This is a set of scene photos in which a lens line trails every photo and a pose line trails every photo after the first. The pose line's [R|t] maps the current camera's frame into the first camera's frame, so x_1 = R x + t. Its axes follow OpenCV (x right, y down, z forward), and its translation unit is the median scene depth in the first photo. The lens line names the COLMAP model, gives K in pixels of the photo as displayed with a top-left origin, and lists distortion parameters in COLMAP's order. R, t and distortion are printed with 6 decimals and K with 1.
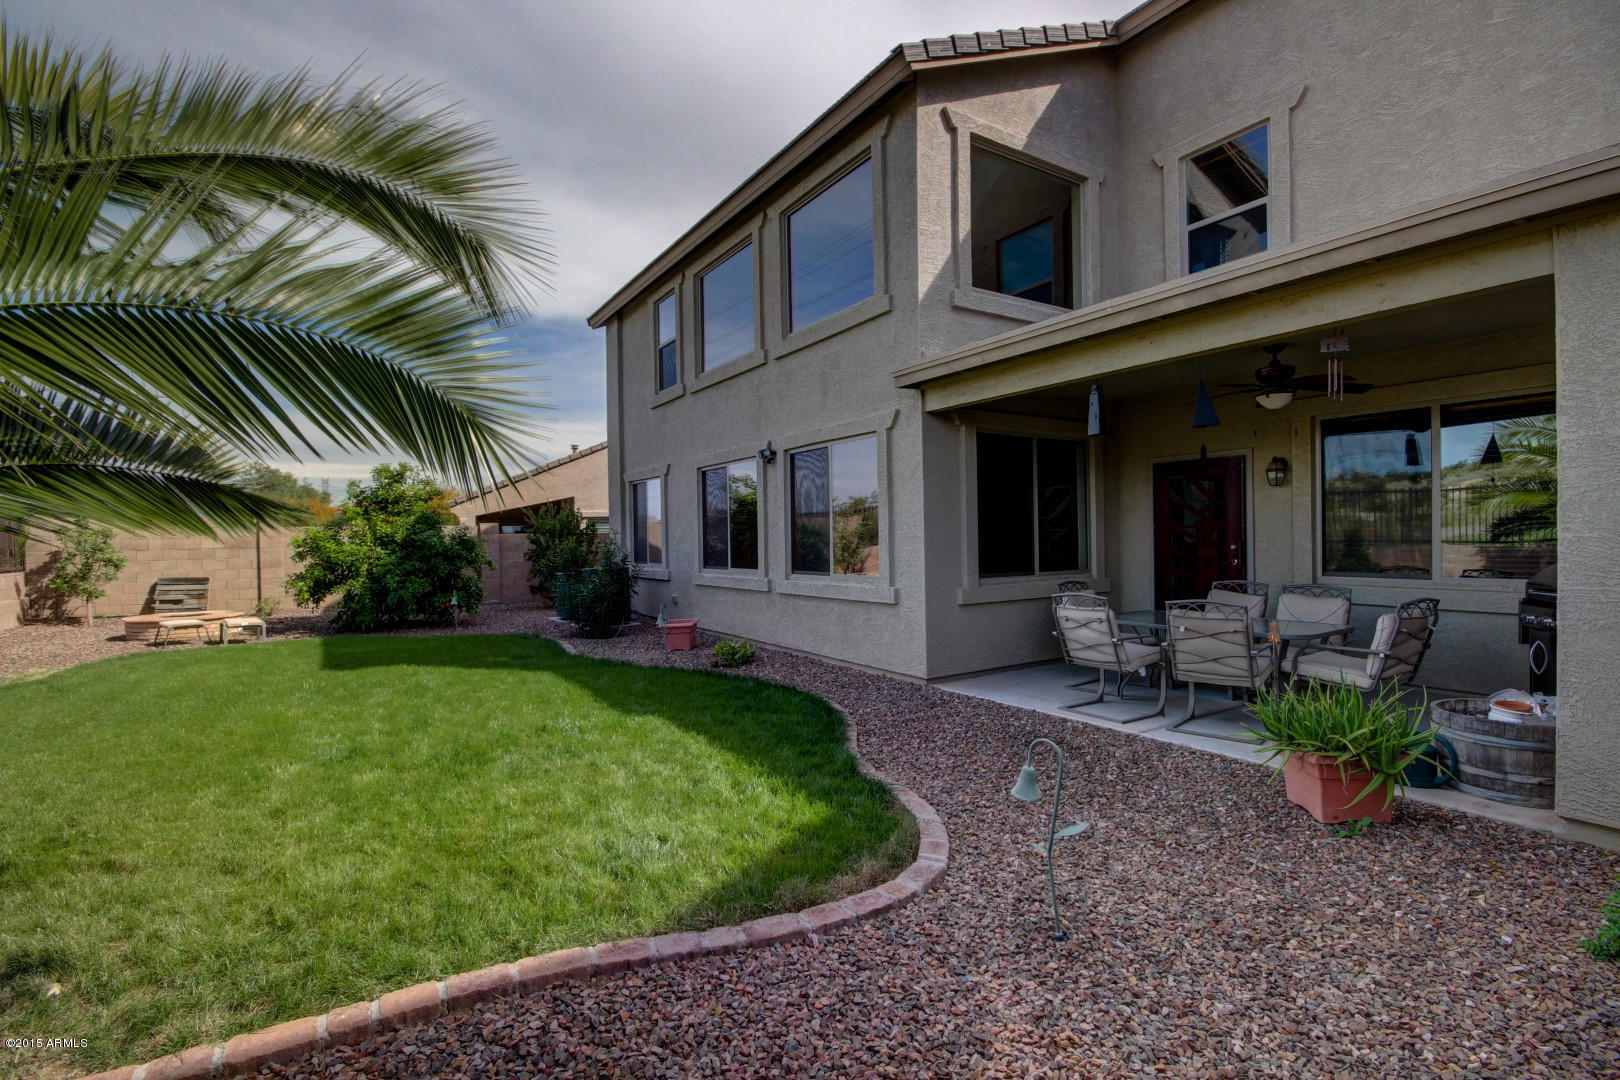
lens RADIAL K [[741.8, 0, 811.0], [0, 741.8, 541.9], [0, 0, 1]] dist [0.014115, -0.006526]
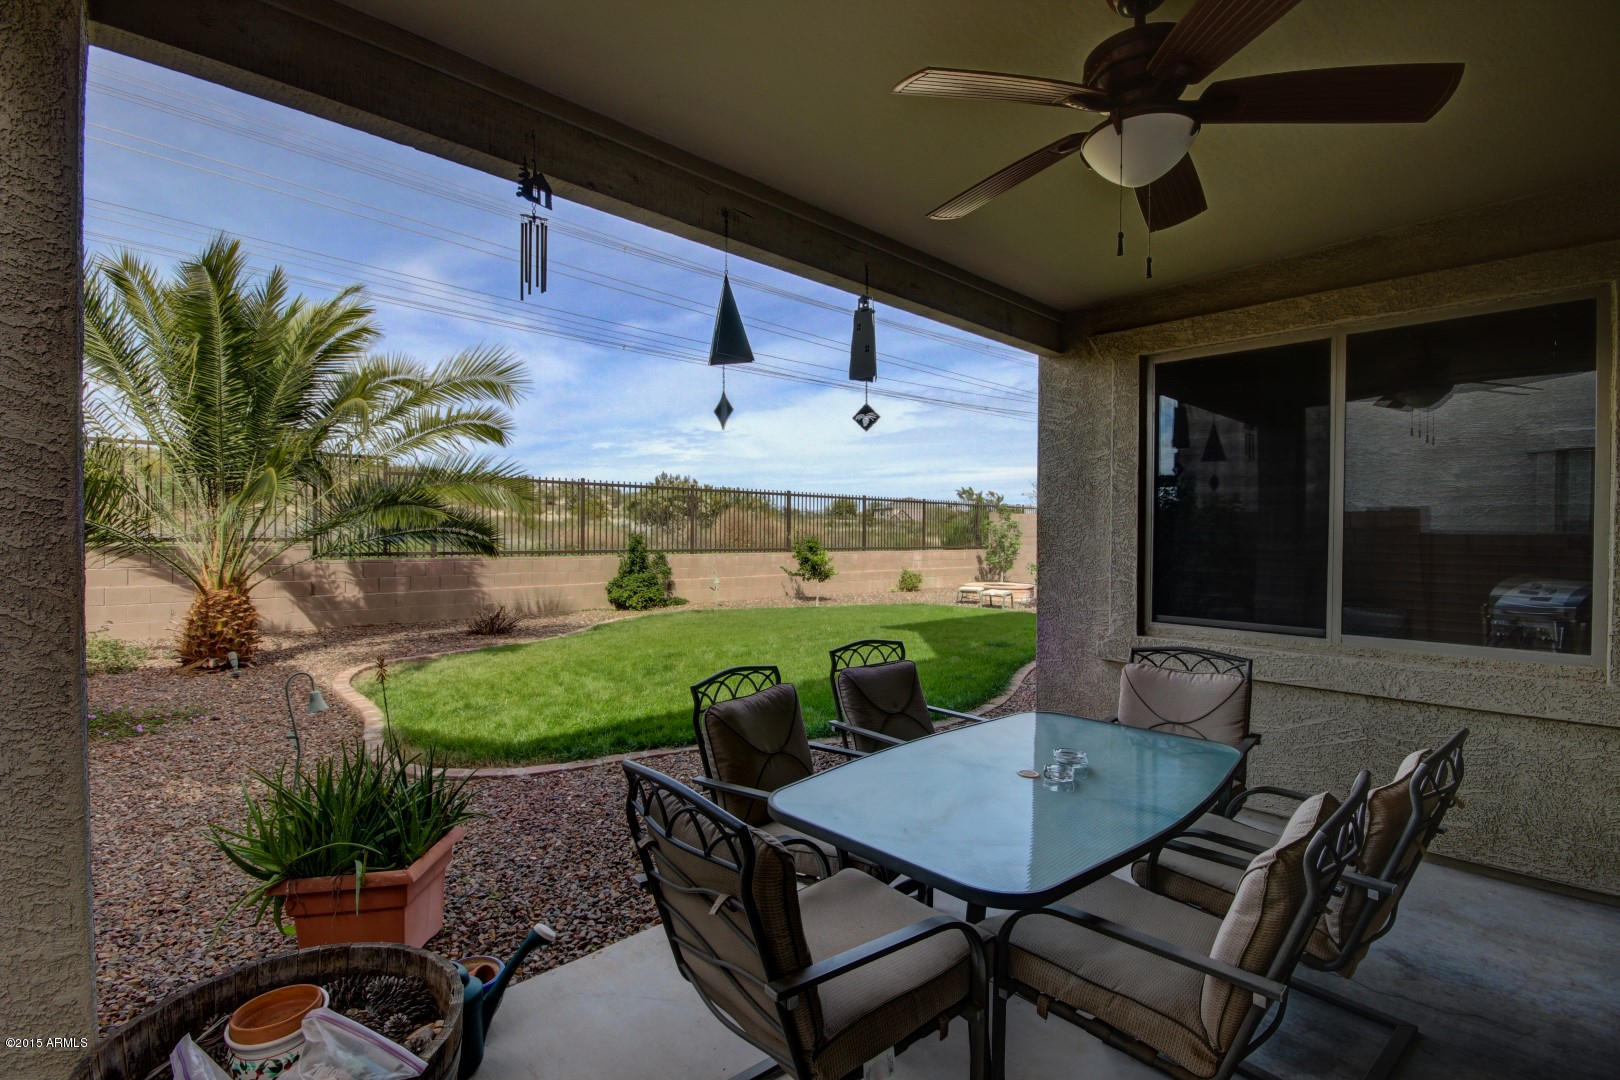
lens RADIAL K [[741.8, 0, 811.0], [0, 741.8, 541.9], [0, 0, 1]] dist [0.014115, -0.006526]
pose [[0.190972, 0.032698, -0.981051, 1.081919], [-0.020050, 0.999366, 0.029406, -0.036502], [0.981391, 0.014054, 0.191507, 0.934975]]
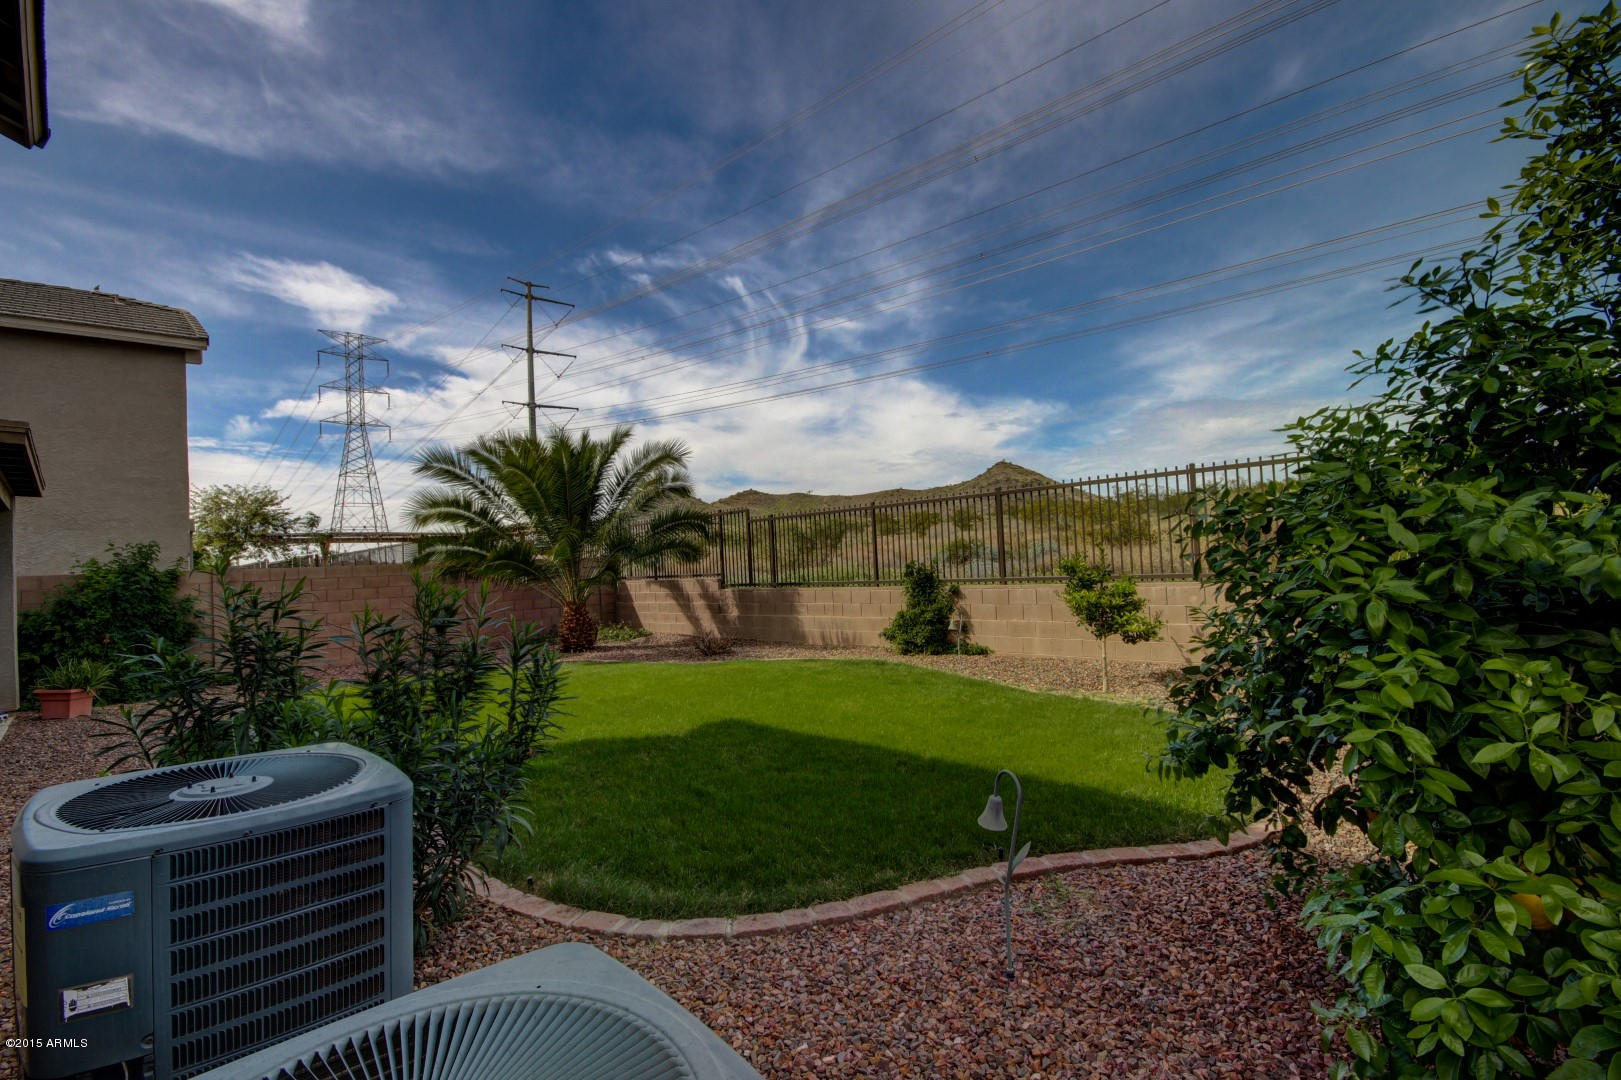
lens RADIAL K [[742.3, 0, 811.5], [0, 742.3, 541.9], [0, 0, 1]] dist [0.014115, -0.006526]
pose [[-0.973904, 0.072386, -0.215110, -0.861022], [0.074814, 0.997193, -0.003157, -0.044463], [0.214277, -0.019167, -0.976585, 2.849360]]
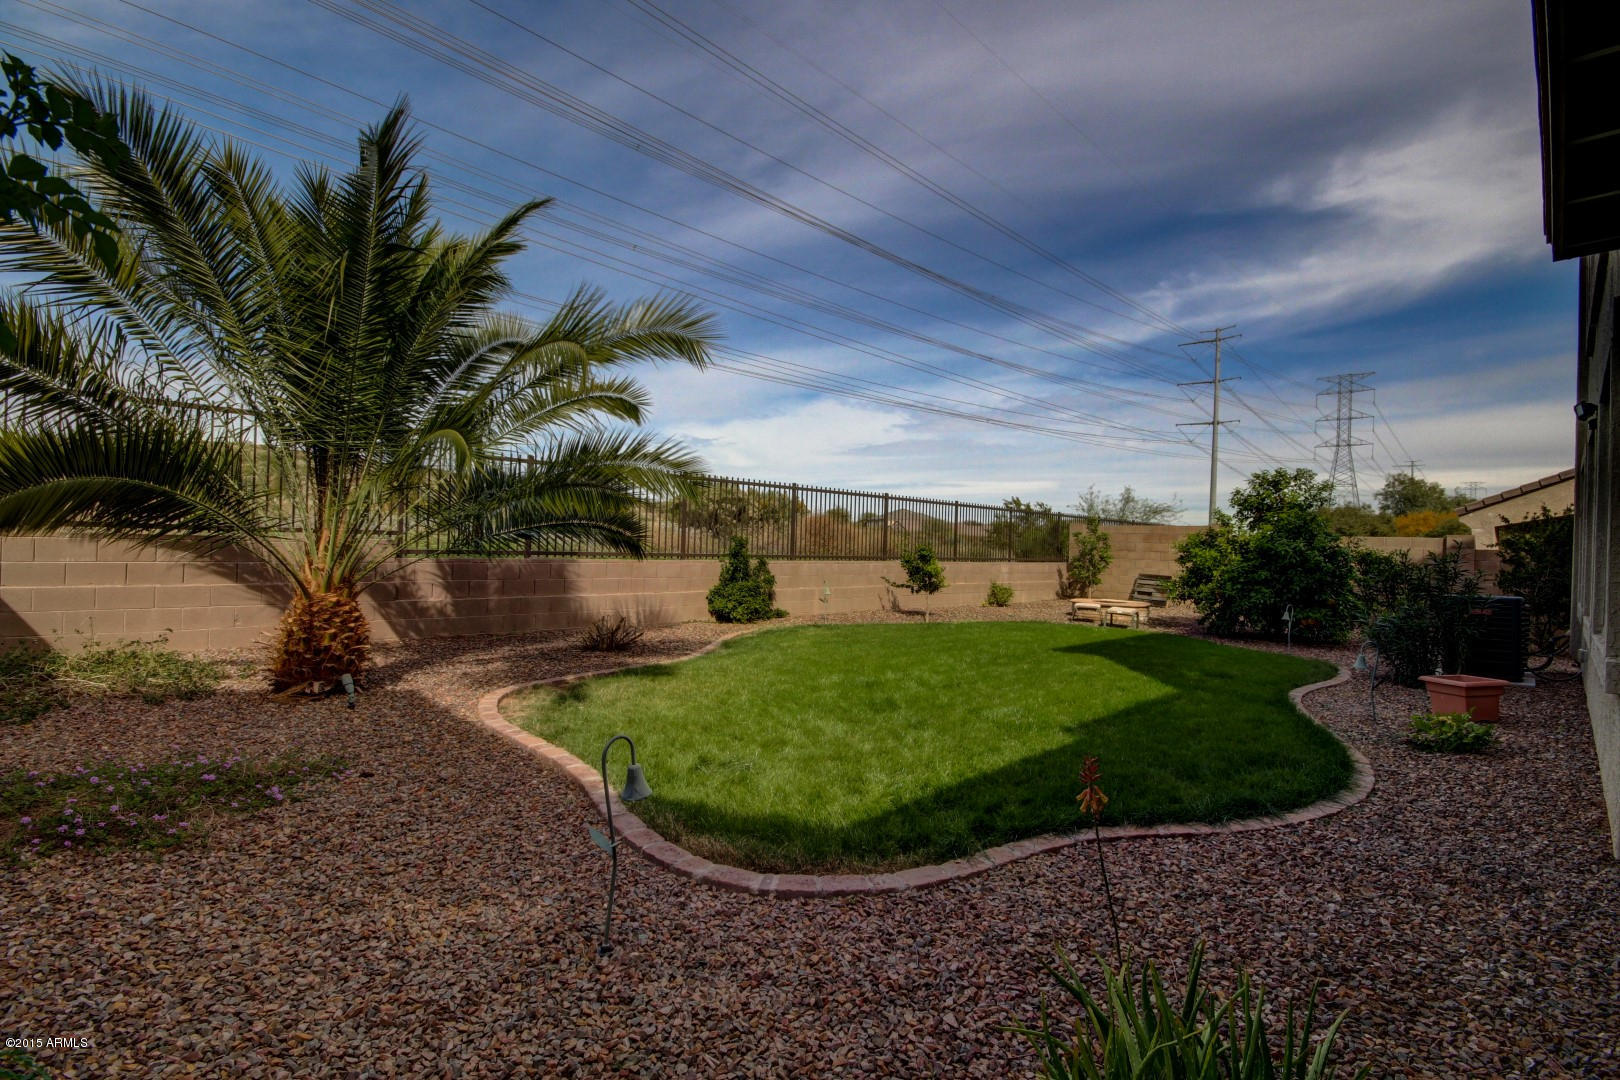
lens RADIAL K [[741.8, 0, 811.0], [0, 741.8, 541.9], [0, 0, 1]] dist [0.014115, -0.006526]
pose [[0.212220, 0.023310, -0.976944, 0.693182], [-0.041881, 0.999014, 0.014739, -0.001134], [0.976324, 0.037787, 0.212987, 0.556876]]
